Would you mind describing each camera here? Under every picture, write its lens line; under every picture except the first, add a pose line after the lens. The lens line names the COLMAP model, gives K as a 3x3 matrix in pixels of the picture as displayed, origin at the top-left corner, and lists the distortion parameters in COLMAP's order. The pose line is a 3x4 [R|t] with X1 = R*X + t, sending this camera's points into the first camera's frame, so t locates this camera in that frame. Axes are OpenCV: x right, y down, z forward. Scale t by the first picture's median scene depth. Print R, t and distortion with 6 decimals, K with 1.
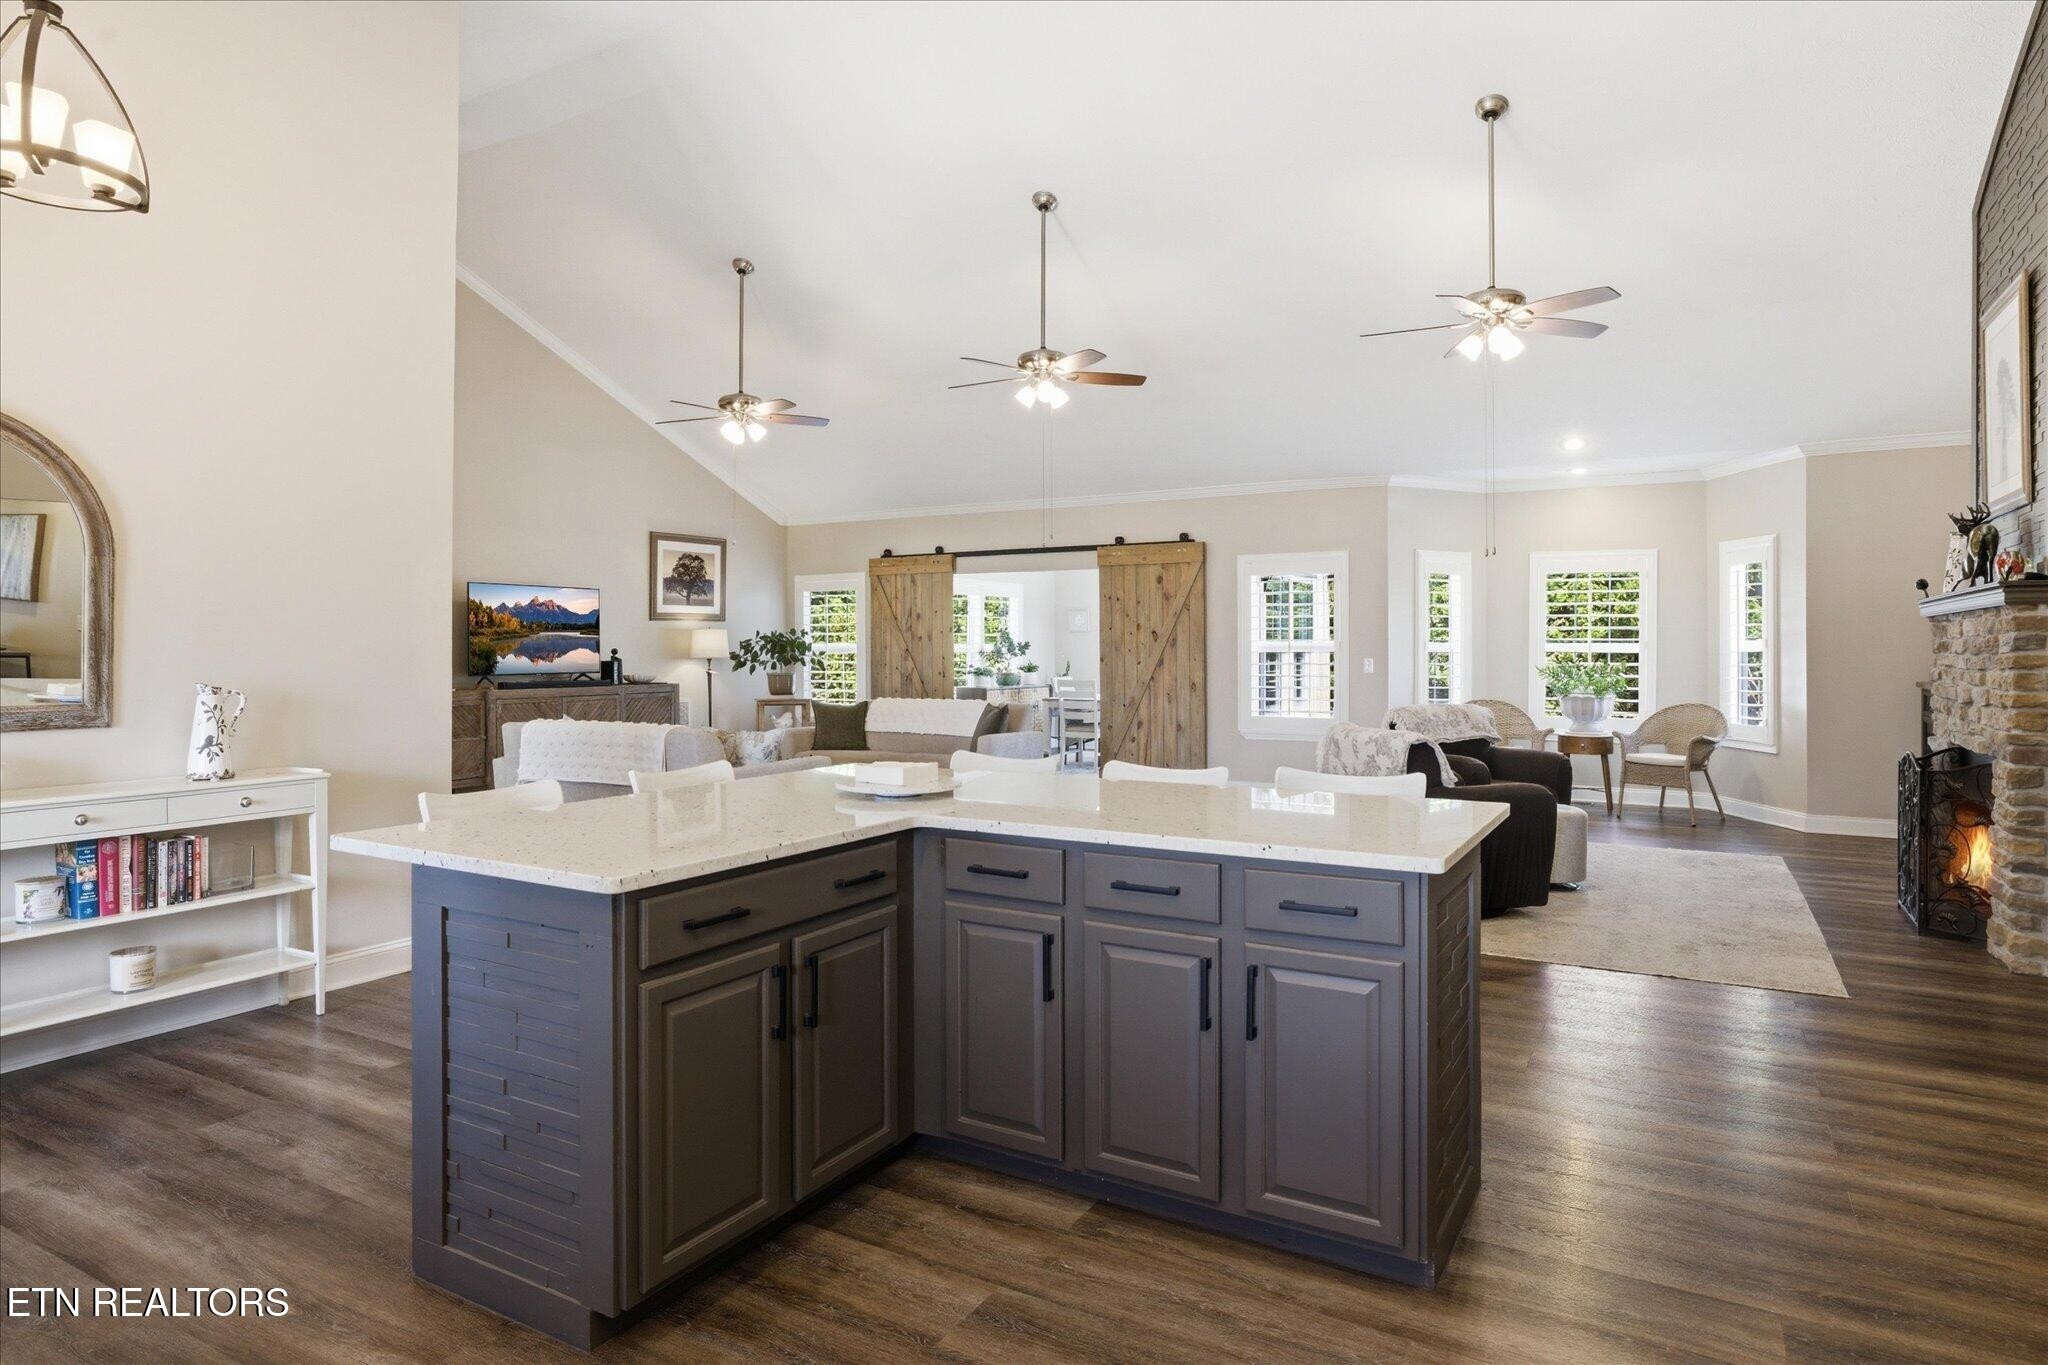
lens RADIAL K [[1176.8, 0, 988.1], [0, 1176.8, 665.5], [0, 0, 1]] dist [-0.016254, 0.018321]
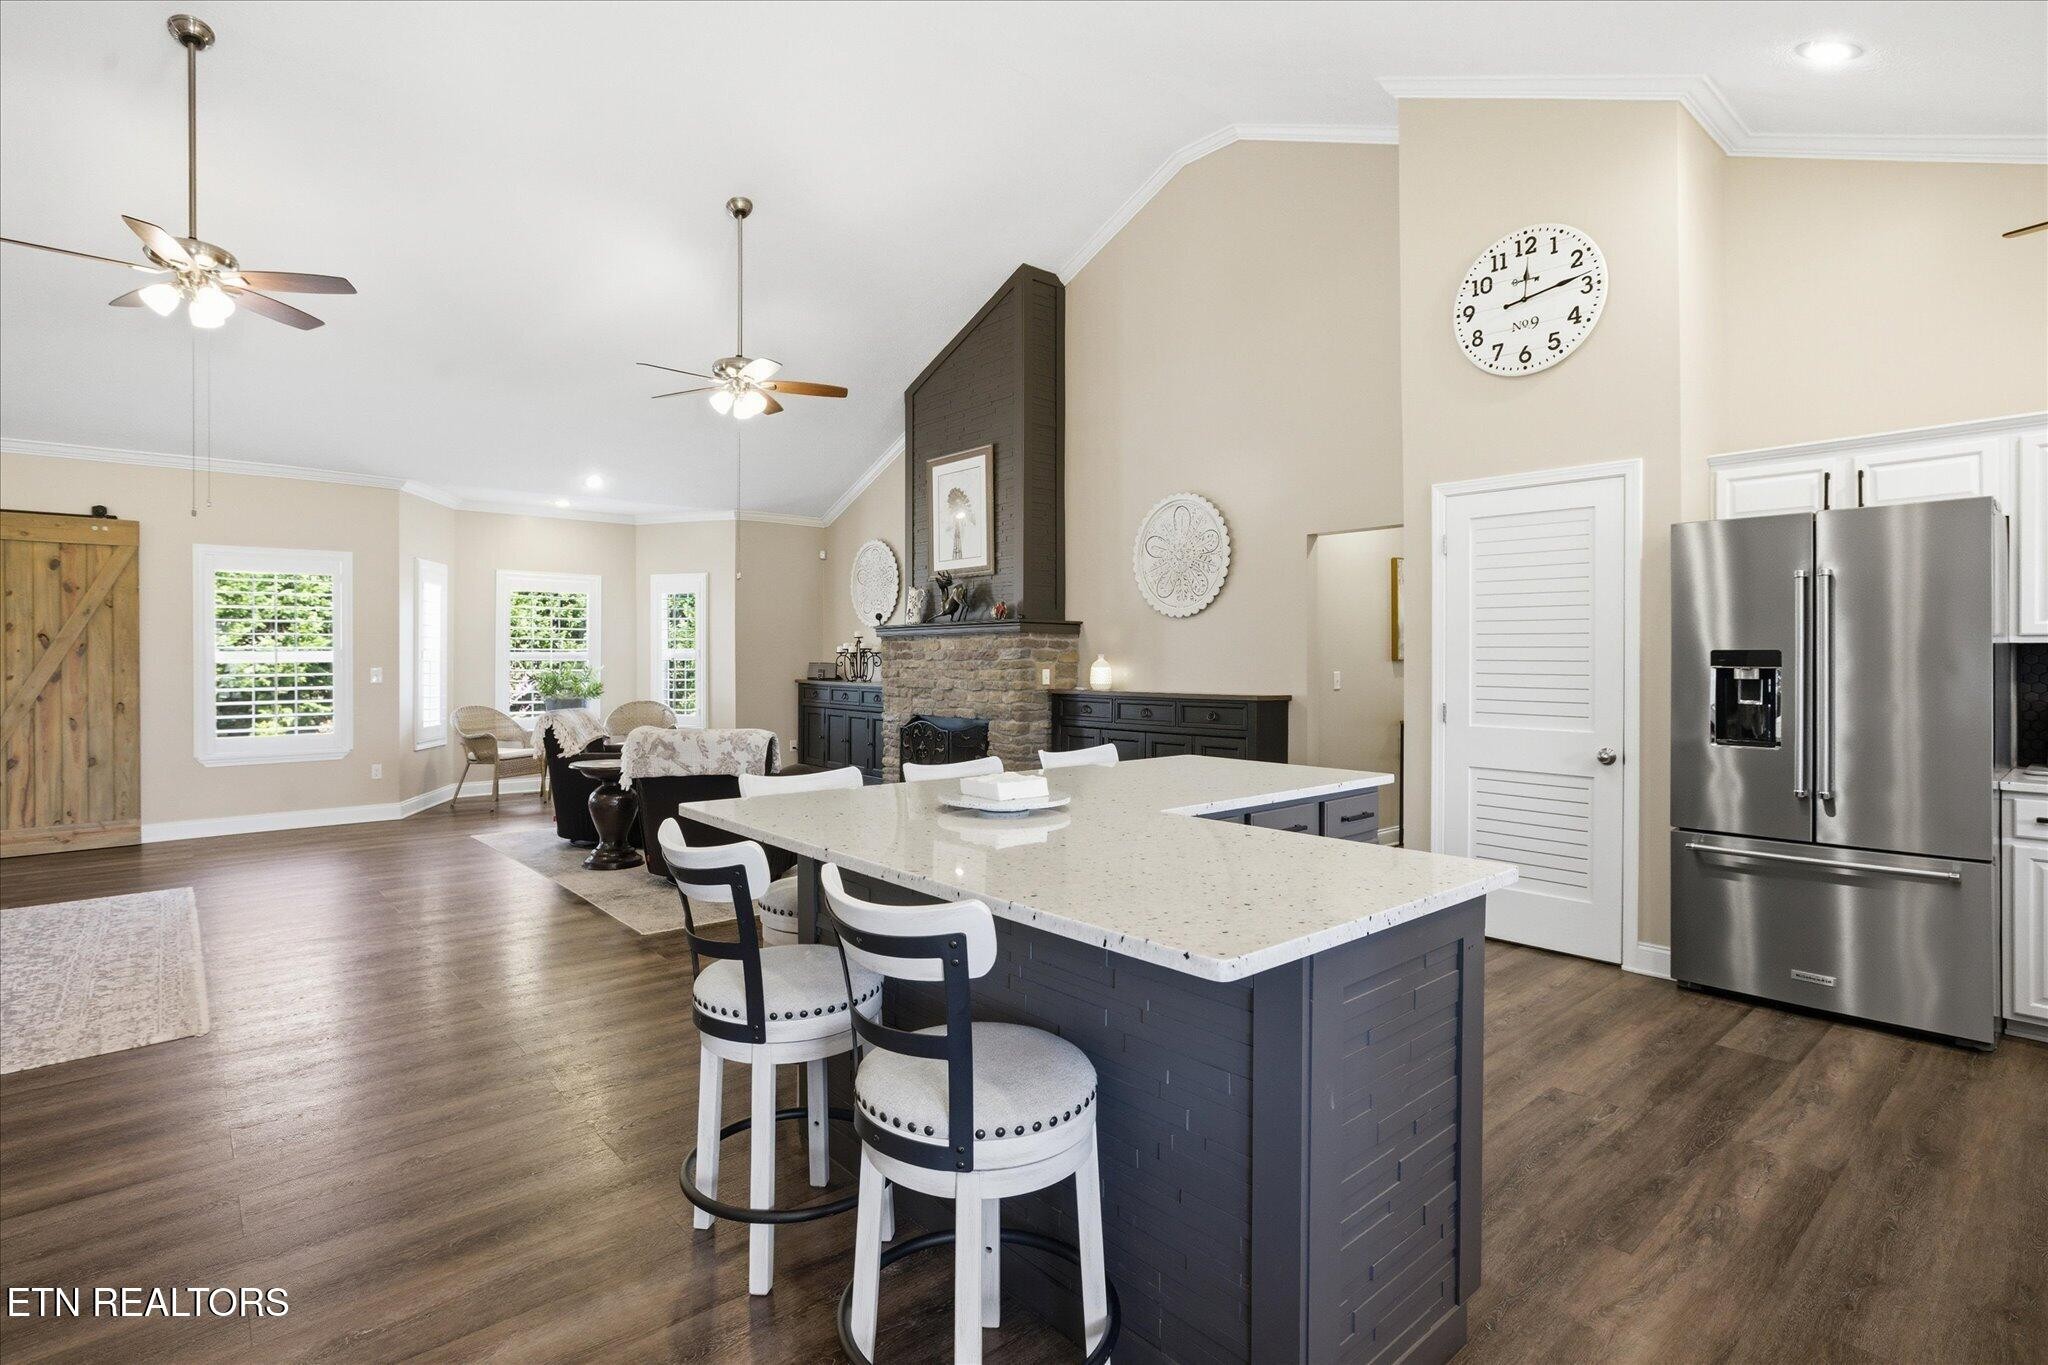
lens RADIAL K [[1010.3, 0, 994.1], [0, 1010.3, 656.6], [0, 0, 1]] dist [-0.010166, 0.001805]
pose [[0.328197, -0.000509, 0.944609, -0.278307], [0.013768, 0.999896, -0.004245, -0.004610], [-0.944509, 0.014399, 0.328170, 0.256938]]
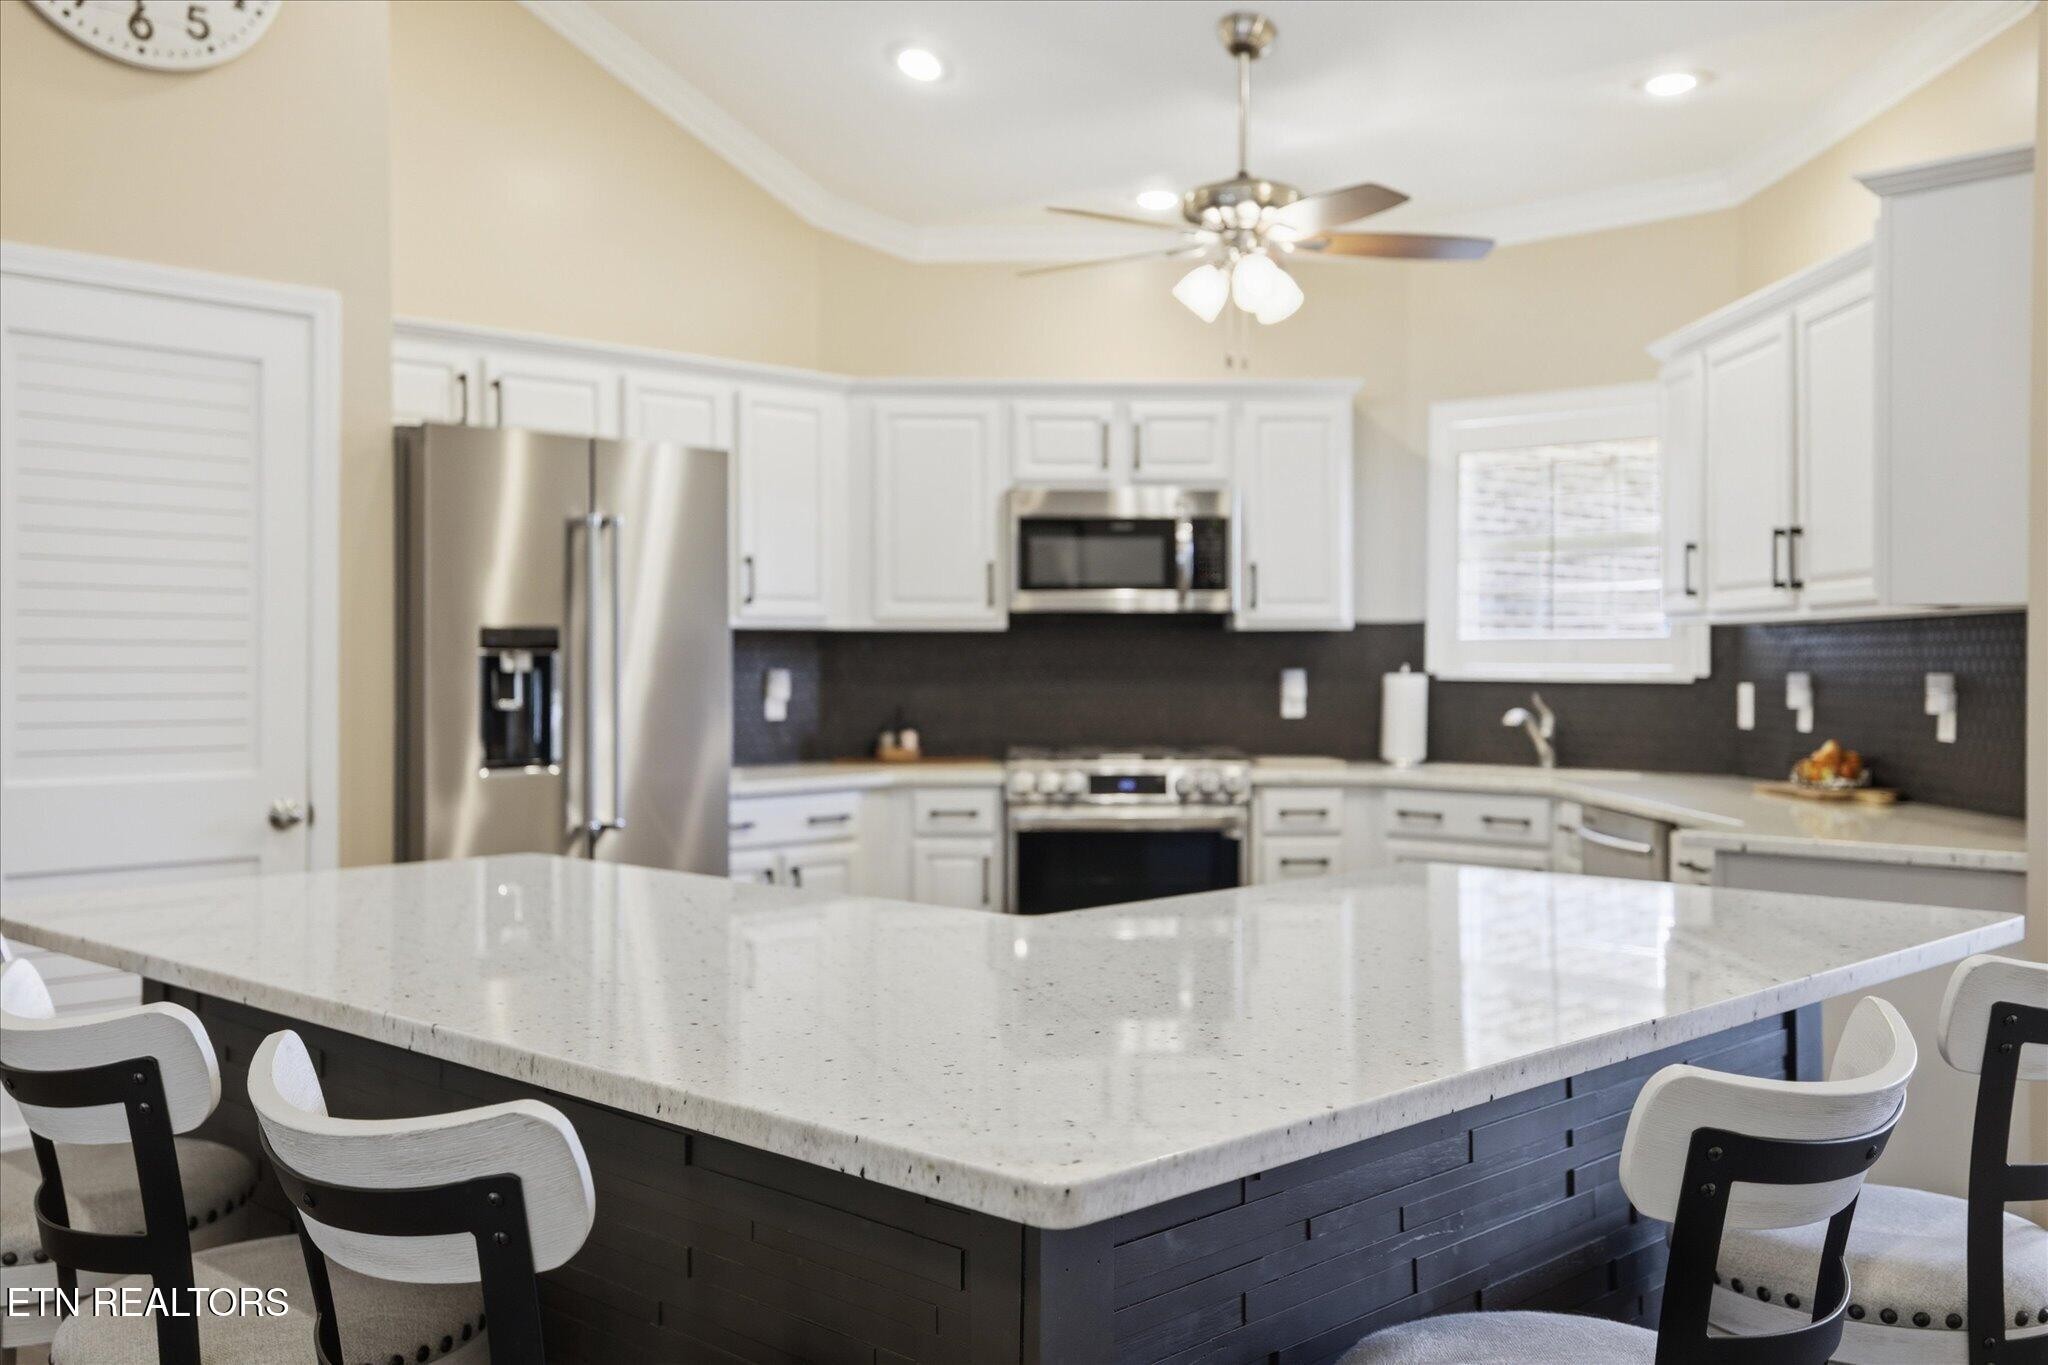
lens RADIAL K [[1930.4, 0, 1020.1], [0, 1930.4, 656.8], [0, 0, 1]] dist [0.069283, 0.000000]
pose [[-0.974184, 0.004810, 0.225704, -0.065652], [0.007807, 0.999893, 0.012390, -0.002190], [-0.225620, 0.013832, -0.974117, 0.556106]]
